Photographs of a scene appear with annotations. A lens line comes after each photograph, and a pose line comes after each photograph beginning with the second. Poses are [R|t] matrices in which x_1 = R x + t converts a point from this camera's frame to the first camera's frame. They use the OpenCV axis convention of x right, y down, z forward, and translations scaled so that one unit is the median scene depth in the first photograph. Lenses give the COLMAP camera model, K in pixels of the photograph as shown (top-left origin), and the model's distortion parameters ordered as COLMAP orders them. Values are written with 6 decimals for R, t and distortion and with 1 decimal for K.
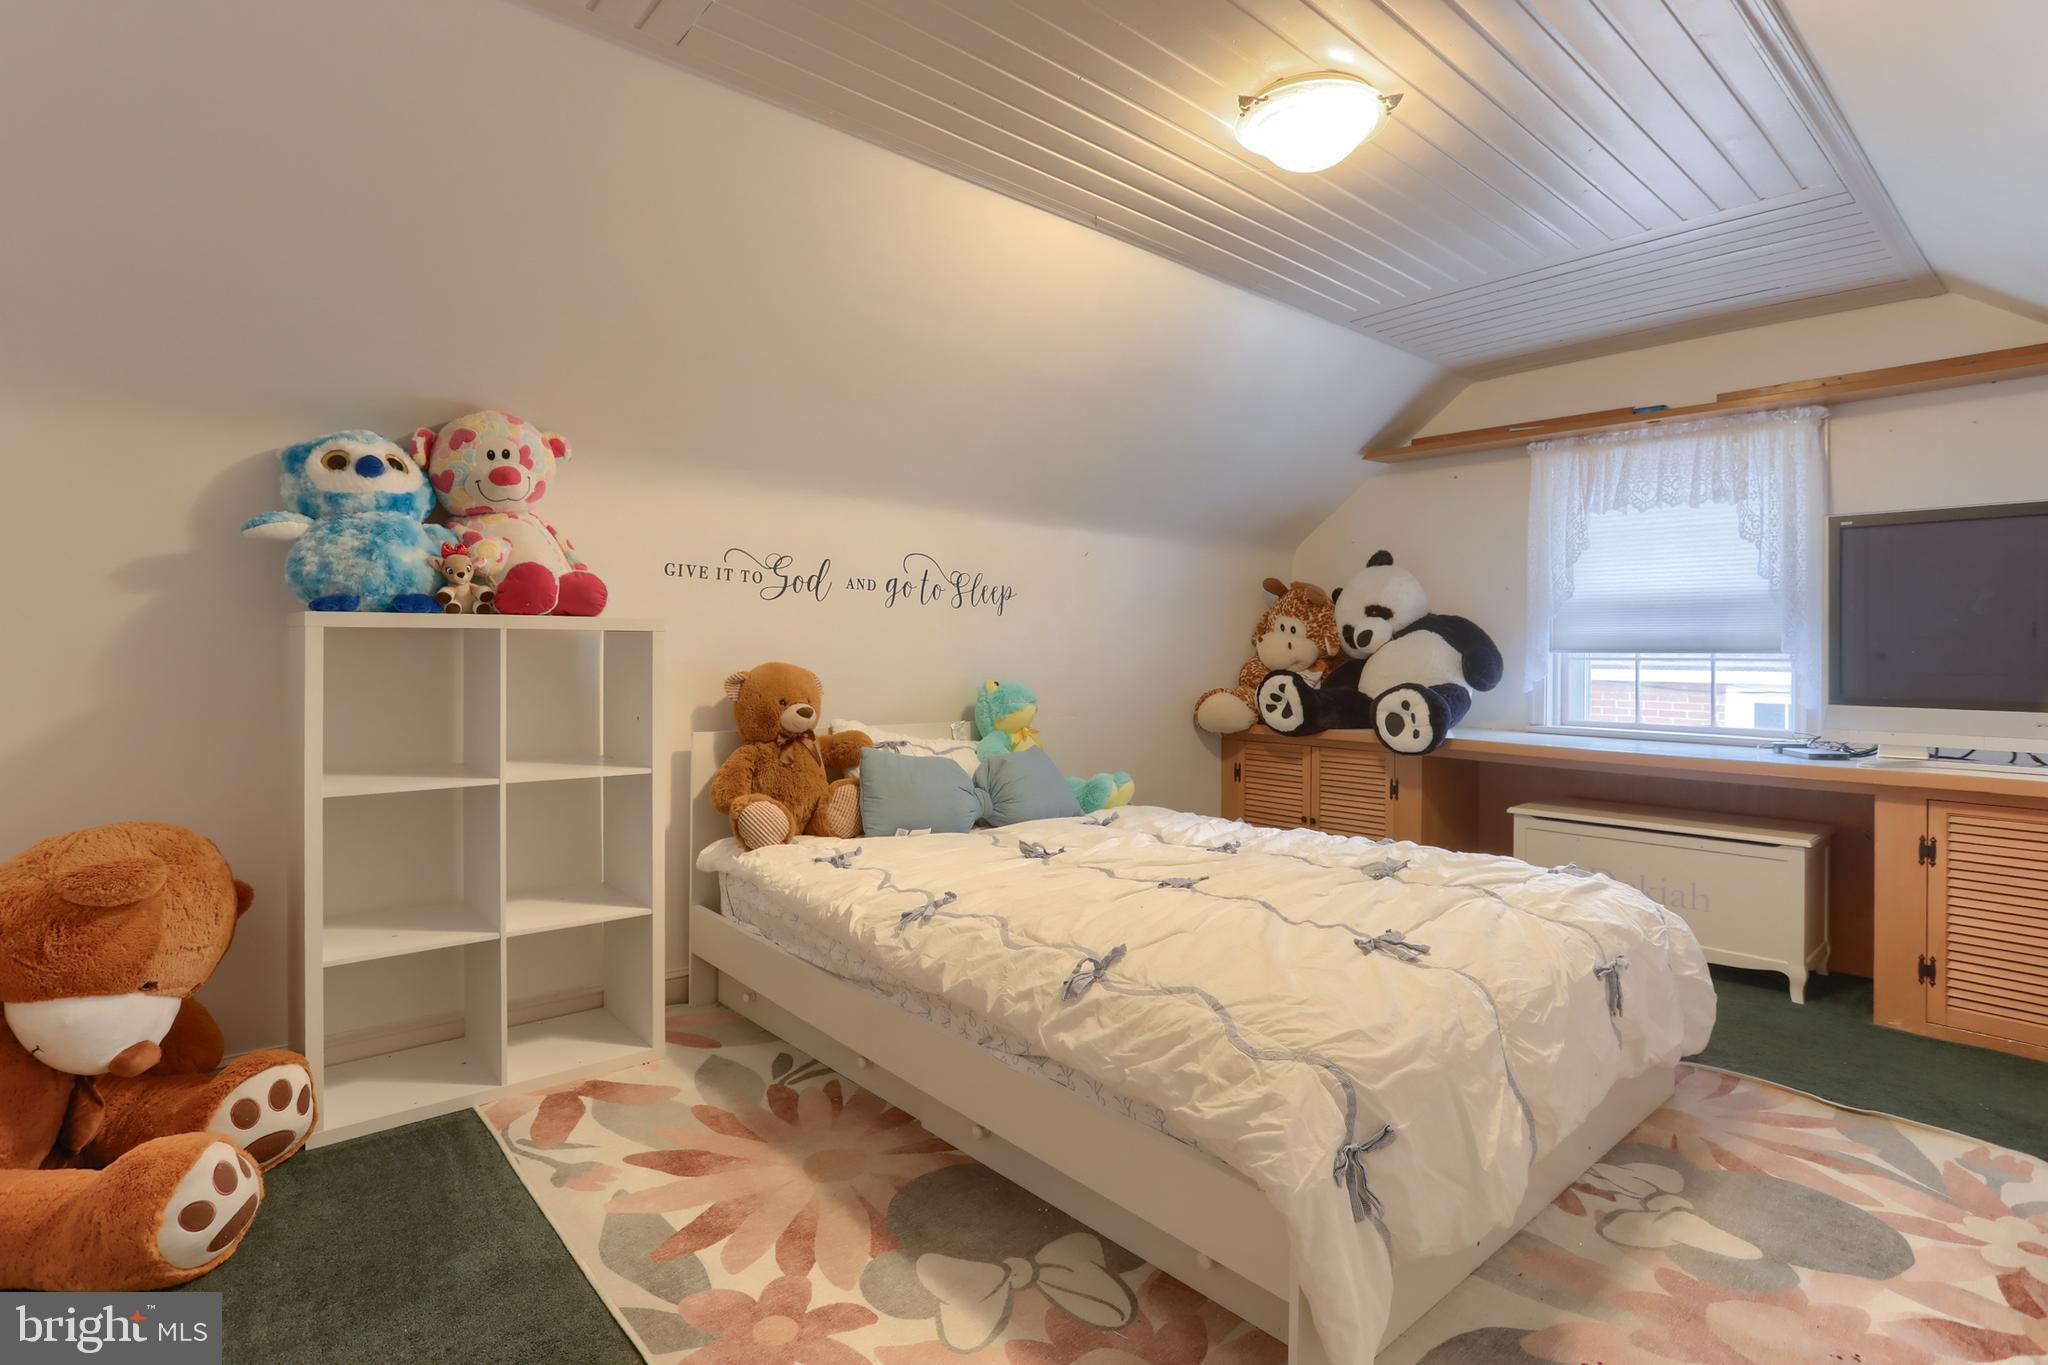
lens RADIAL K [[1009.5, 0, 1023.9], [0, 1009.5, 661.1], [0, 0, 1]] dist [-0.066037, 0.049187]
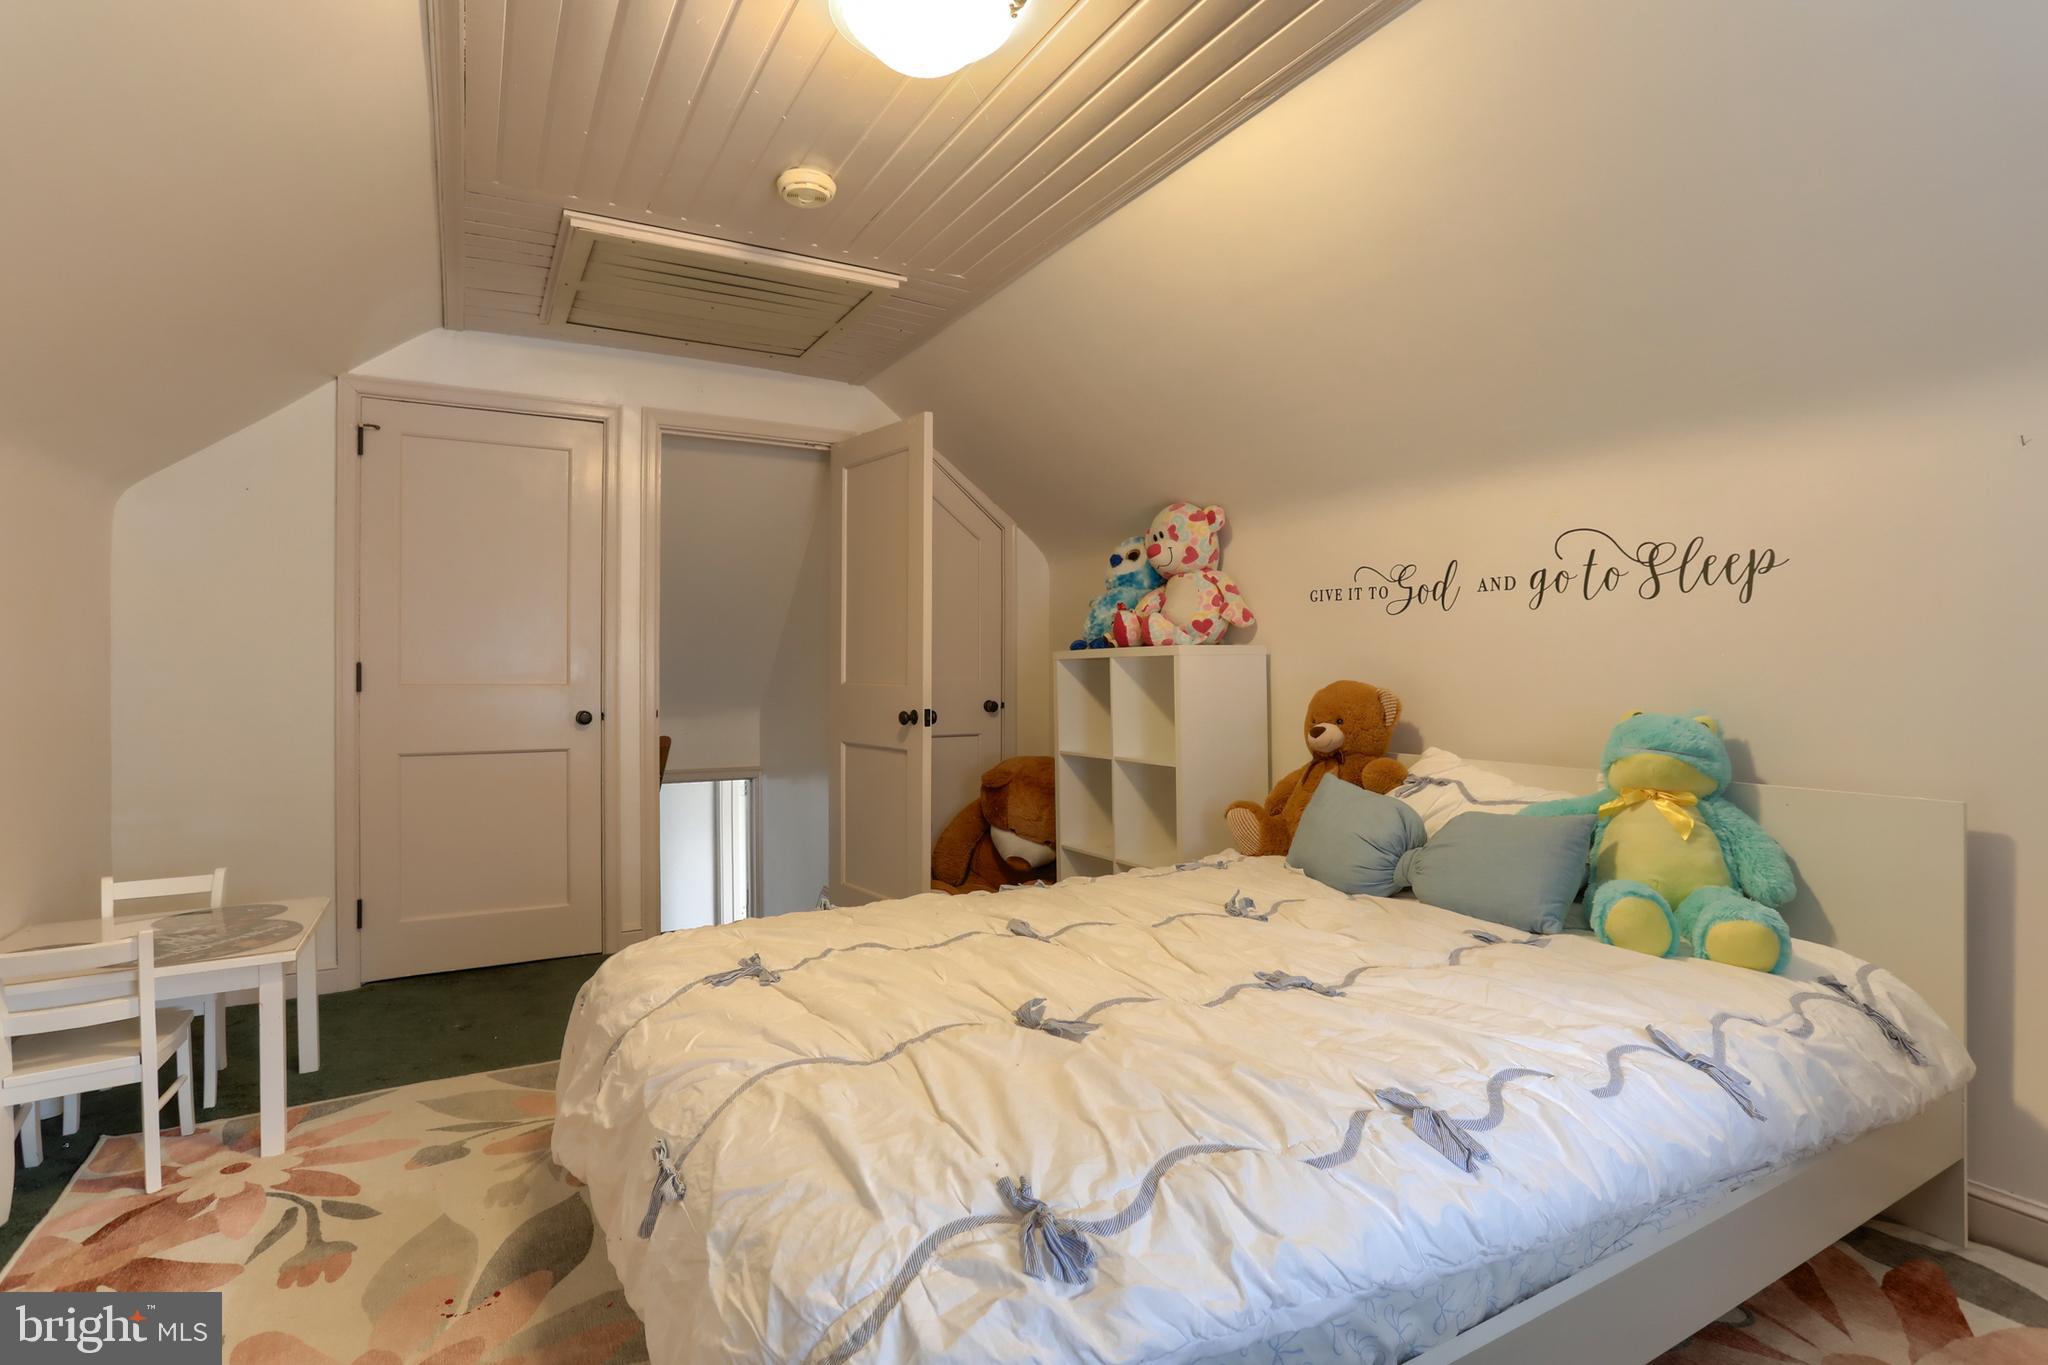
lens RADIAL K [[1009.5, 0, 1023.9], [0, 1009.5, 661.1], [0, 0, 1]] dist [-0.066037, 0.049187]
pose [[-0.203259, -0.016676, -0.978983, 0.681732], [-0.004427, 0.999860, -0.016113, -0.000992], [0.979115, 0.001059, -0.203305, 0.792254]]
